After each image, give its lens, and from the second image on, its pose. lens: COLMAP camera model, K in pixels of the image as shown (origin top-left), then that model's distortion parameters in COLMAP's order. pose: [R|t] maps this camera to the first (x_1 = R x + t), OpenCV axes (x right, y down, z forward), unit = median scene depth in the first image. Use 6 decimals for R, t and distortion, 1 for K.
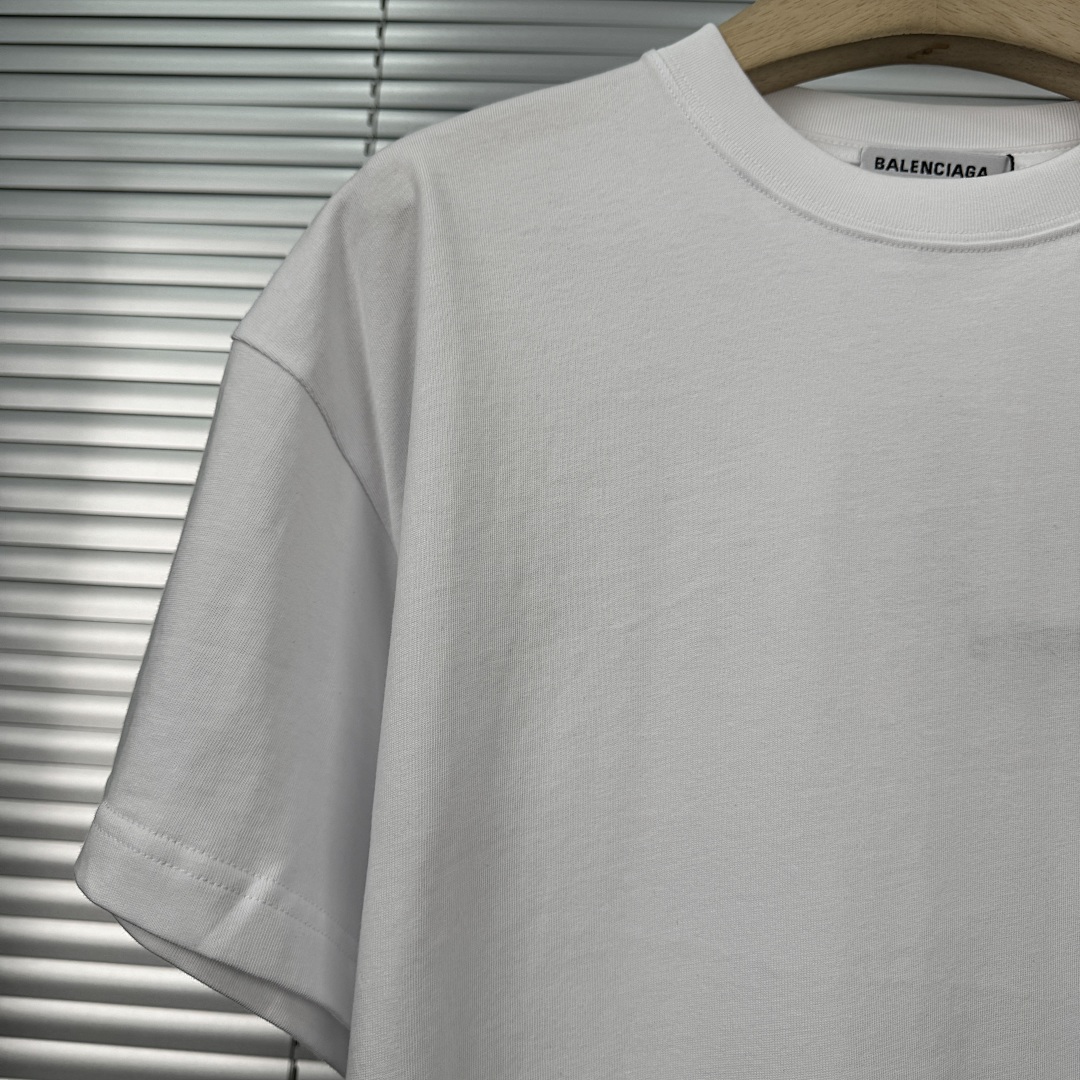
lens RADIAL K [[1023.9, 0, 540.0], [0, 1023.9, 540.0], [0, 0, 1]] dist [0.043951, -0.151219]
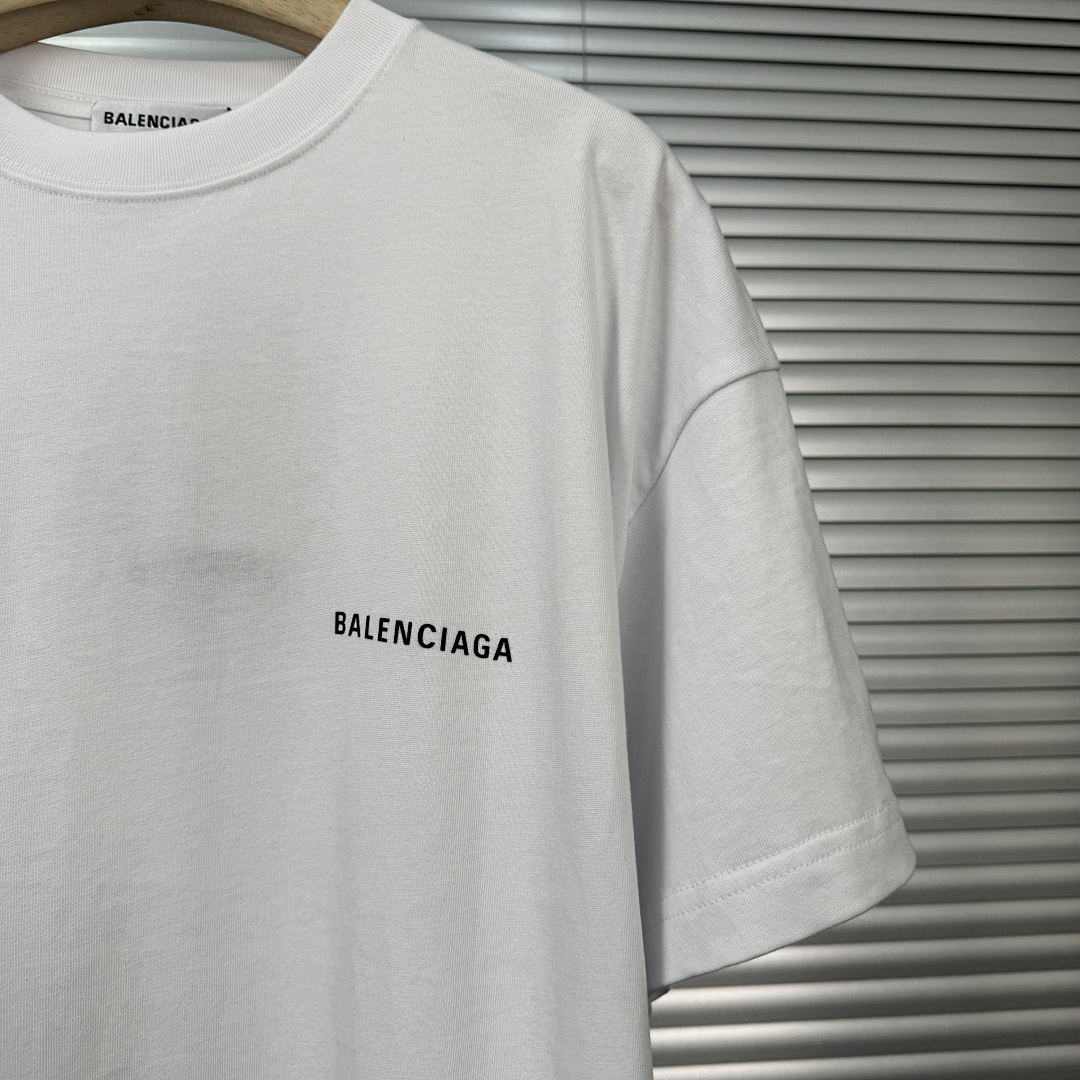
lens RADIAL K [[1023.9, 0, 540.0], [0, 1023.9, 540.0], [0, 0, 1]] dist [0.043951, -0.151219]
pose [[0.987093, -0.054783, 0.150485, 0.642149], [0.048419, 0.997784, 0.045634, 0.038827], [-0.152652, -0.037759, 0.987558, -0.120618]]
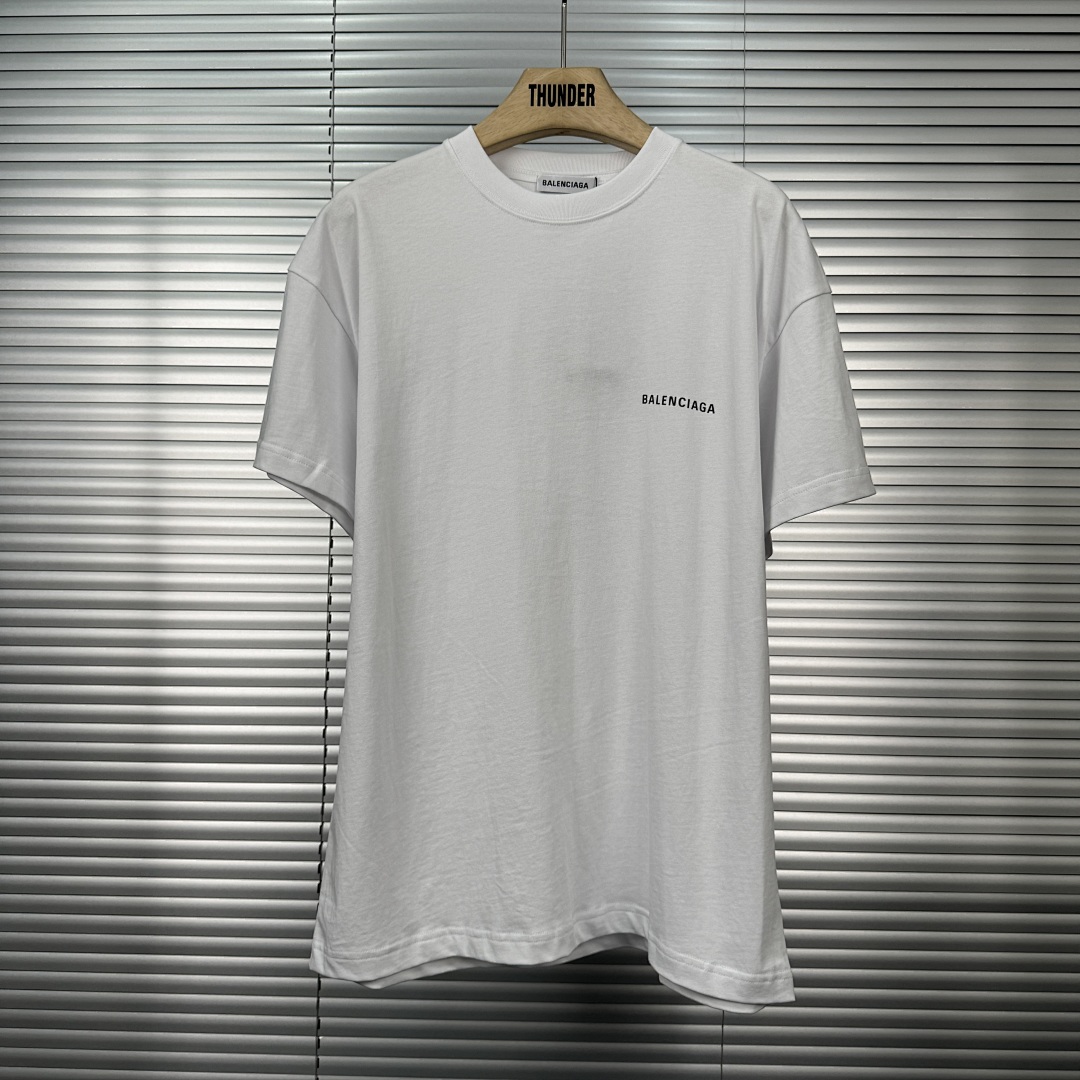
lens RADIAL K [[965.2, 0, 542.5], [0, 965.2, 549.4], [0, 0, 1]] dist [0.166243, -0.513573]
pose [[0.998665, -0.047984, 0.019108, 0.263470], [0.044083, 0.984672, 0.168755, 0.108843], [-0.026913, -0.167687, 0.985473, -1.582278]]
